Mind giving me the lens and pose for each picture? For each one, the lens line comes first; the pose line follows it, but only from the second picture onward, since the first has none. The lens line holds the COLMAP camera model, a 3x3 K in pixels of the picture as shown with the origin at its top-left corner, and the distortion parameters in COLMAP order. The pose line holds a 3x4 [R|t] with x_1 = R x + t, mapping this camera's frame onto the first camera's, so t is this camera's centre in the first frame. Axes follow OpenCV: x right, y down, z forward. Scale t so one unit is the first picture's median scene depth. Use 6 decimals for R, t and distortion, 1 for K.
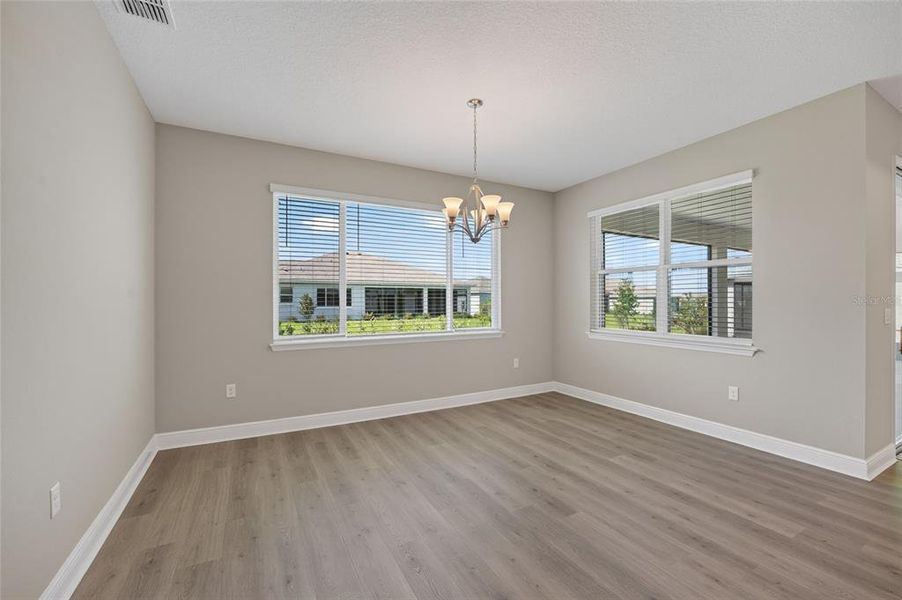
lens RADIAL K [[375.3, 0, 454.9], [0, 375.3, 301.2], [0, 0, 1]] dist [-0.014881, 0.000113]
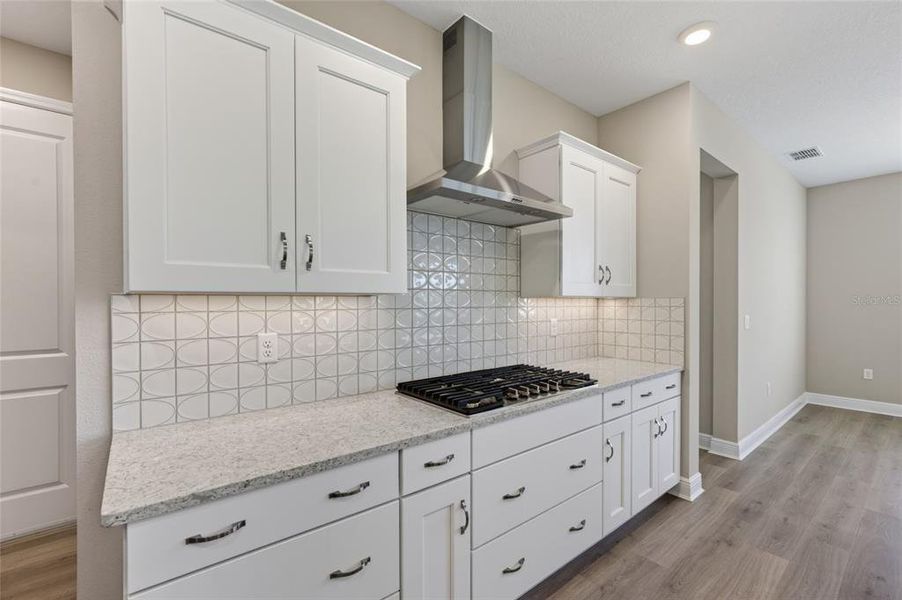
lens RADIAL K [[389.9, 0, 450.6], [0, 389.9, 305.1], [0, 0, 1]] dist [-0.015903, -0.000136]
pose [[0.173666, 0.016652, -0.984664, 0.515147], [0.000975, 0.999854, 0.017080, -0.025046], [0.984804, -0.003927, 0.173625, -0.750004]]
